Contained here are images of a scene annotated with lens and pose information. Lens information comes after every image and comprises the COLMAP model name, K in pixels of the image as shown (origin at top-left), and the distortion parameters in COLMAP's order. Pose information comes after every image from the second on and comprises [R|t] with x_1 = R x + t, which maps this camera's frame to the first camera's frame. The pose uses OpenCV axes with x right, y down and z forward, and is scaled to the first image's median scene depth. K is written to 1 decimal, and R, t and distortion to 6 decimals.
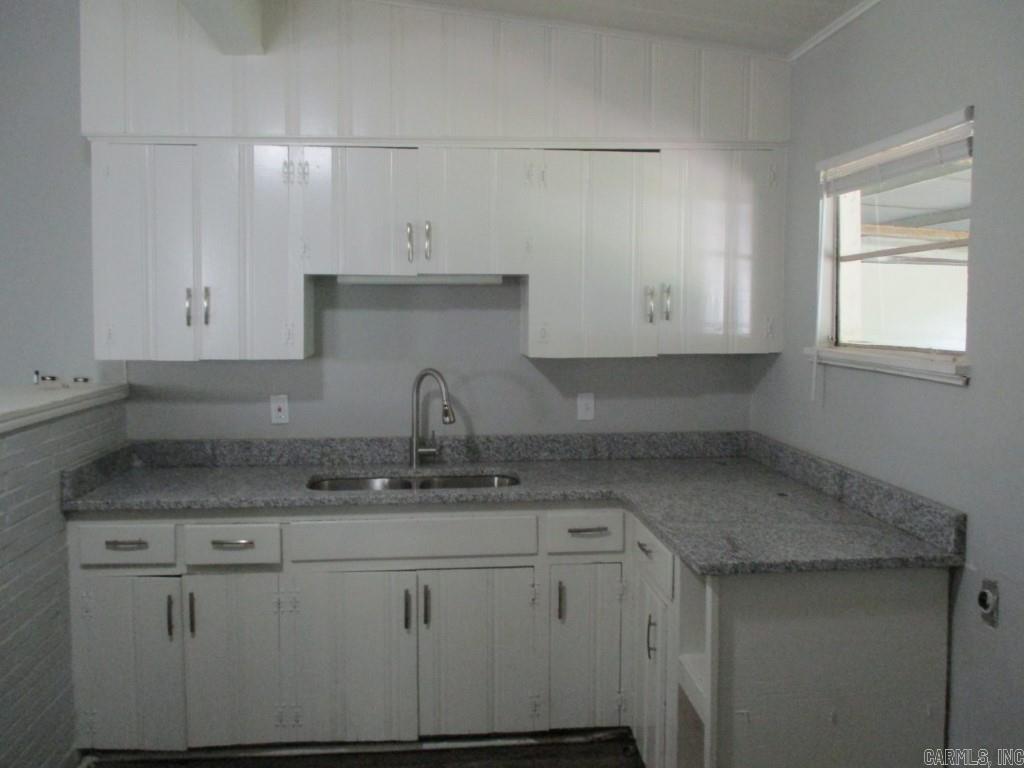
lens RADIAL K [[915.0, 0, 514.8], [0, 915.0, 382.6], [0, 0, 1]] dist [-0.020267, 0.009663]
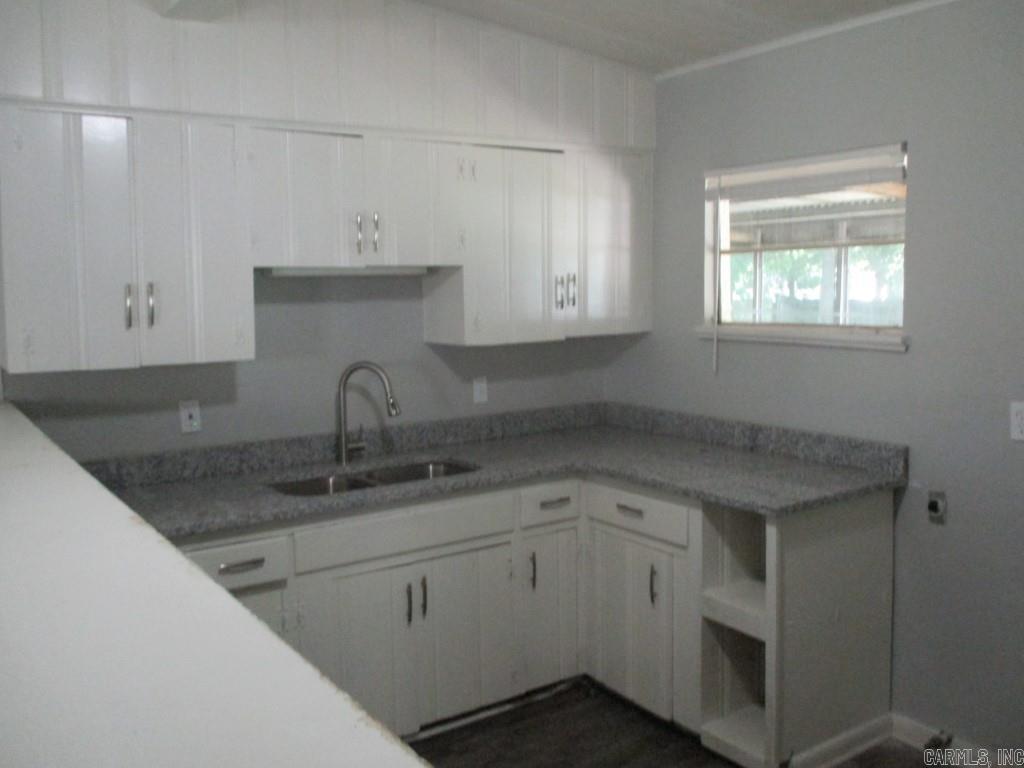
lens RADIAL K [[915.0, 0, 511.3], [0, 915.0, 382.1], [0, 0, 1]] dist [-0.020267, 0.009663]
pose [[0.876645, -0.065232, 0.476695, -0.460763], [0.054962, 0.997858, 0.035473, -0.021558], [-0.477988, -0.004897, 0.878353, 0.067957]]
